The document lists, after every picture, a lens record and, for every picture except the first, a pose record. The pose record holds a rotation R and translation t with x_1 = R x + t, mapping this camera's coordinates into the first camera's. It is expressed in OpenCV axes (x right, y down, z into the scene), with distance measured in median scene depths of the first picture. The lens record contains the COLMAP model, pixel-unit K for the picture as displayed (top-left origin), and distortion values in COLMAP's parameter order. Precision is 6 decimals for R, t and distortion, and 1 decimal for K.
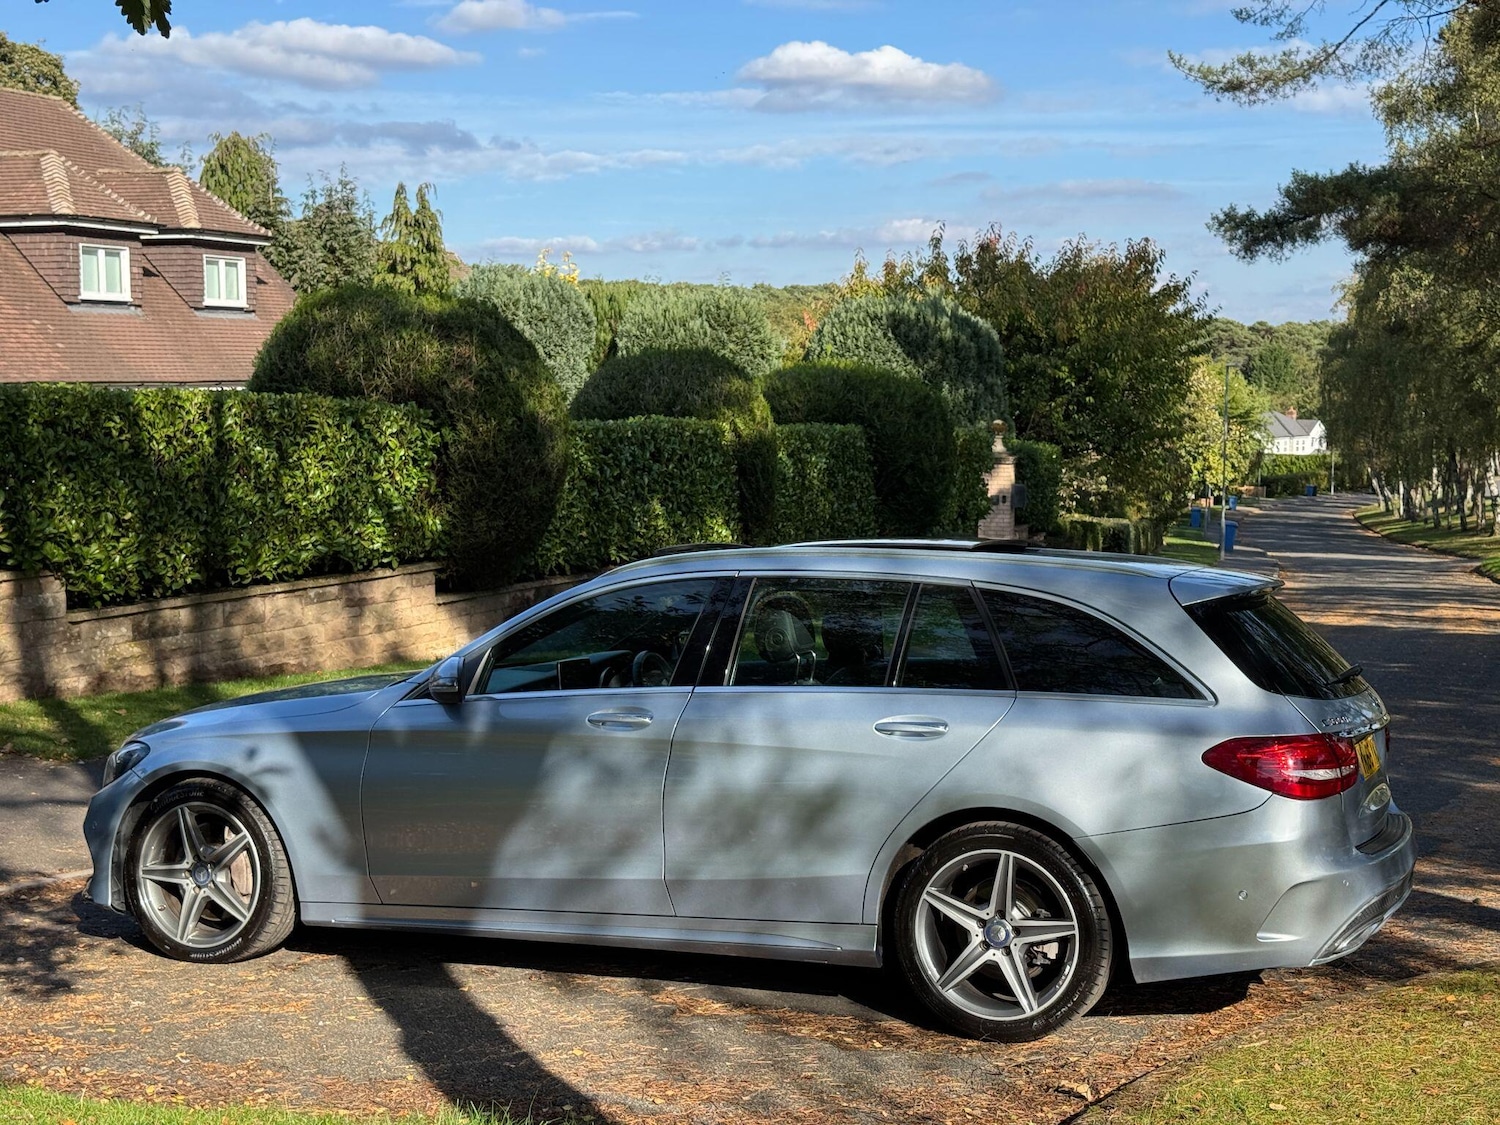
lens RADIAL K [[2213.7, 0, 750.0], [0, 2213.7, 562.5], [0, 0, 1]] dist [0.272213, -0.549112]
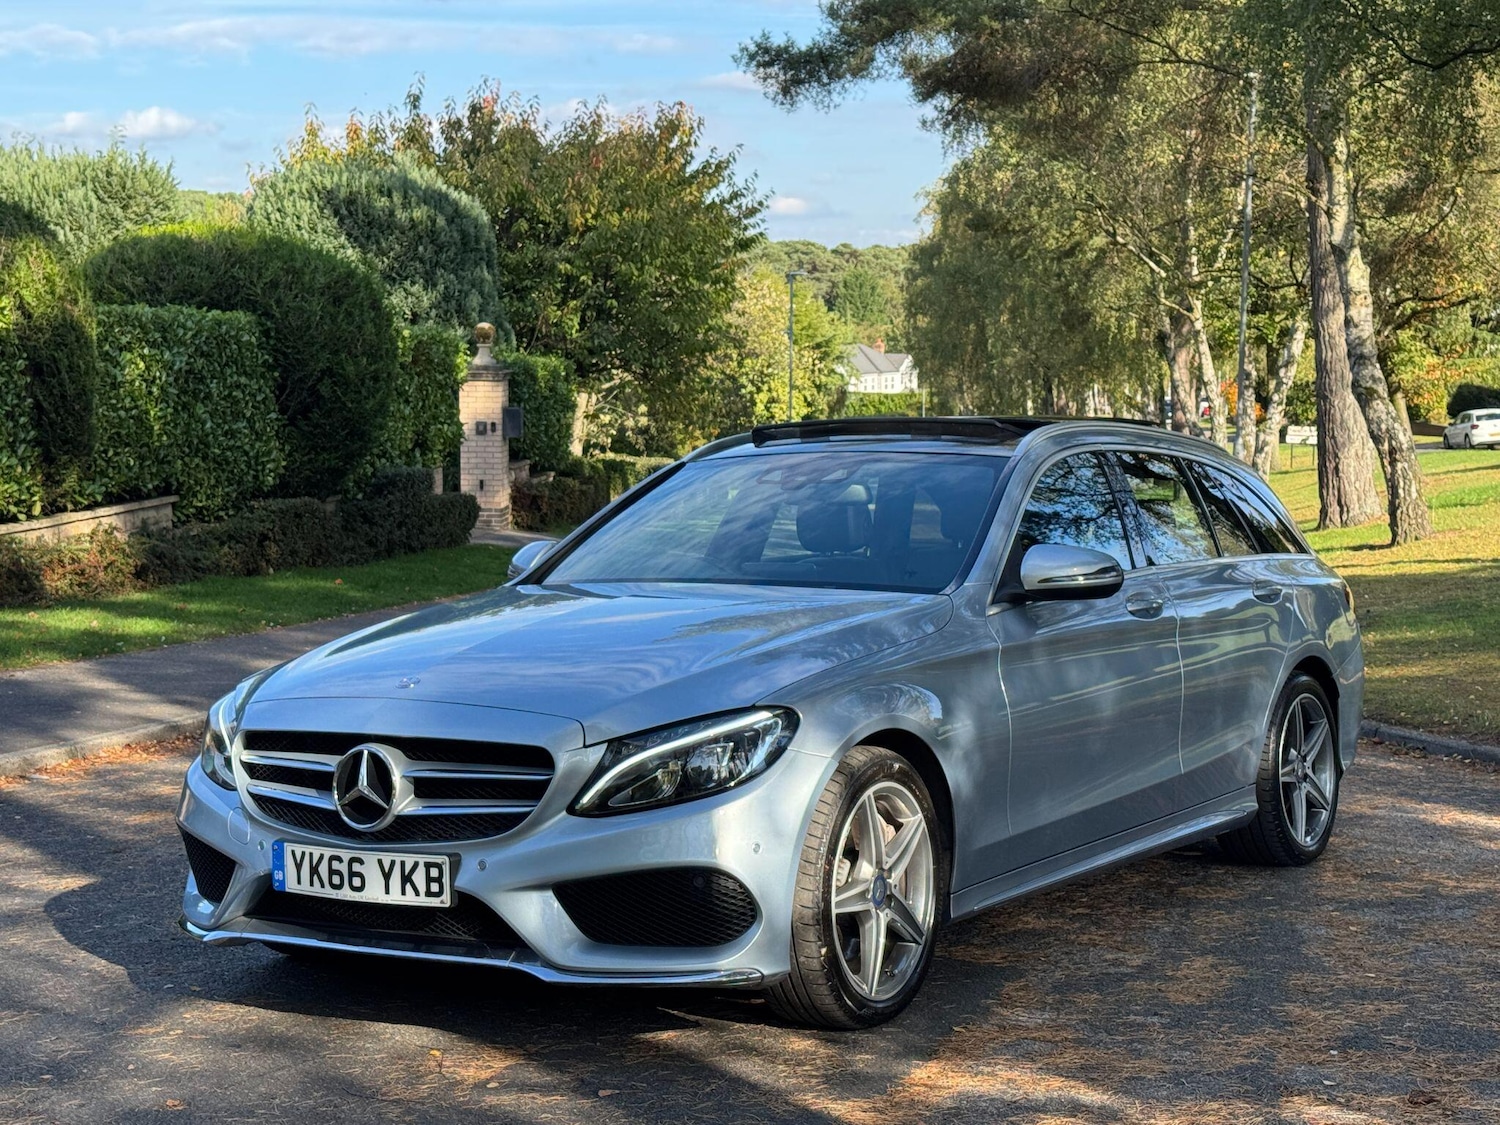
lens RADIAL K [[2213.7, 0, 750.0], [0, 2213.7, 562.5], [0, 0, 1]] dist [0.272213, -0.549112]
pose [[0.986590, -0.019380, 0.162061, 0.077034], [0.017290, 0.999748, 0.014295, 0.008647], [-0.162297, -0.011301, 0.986677, 0.233352]]
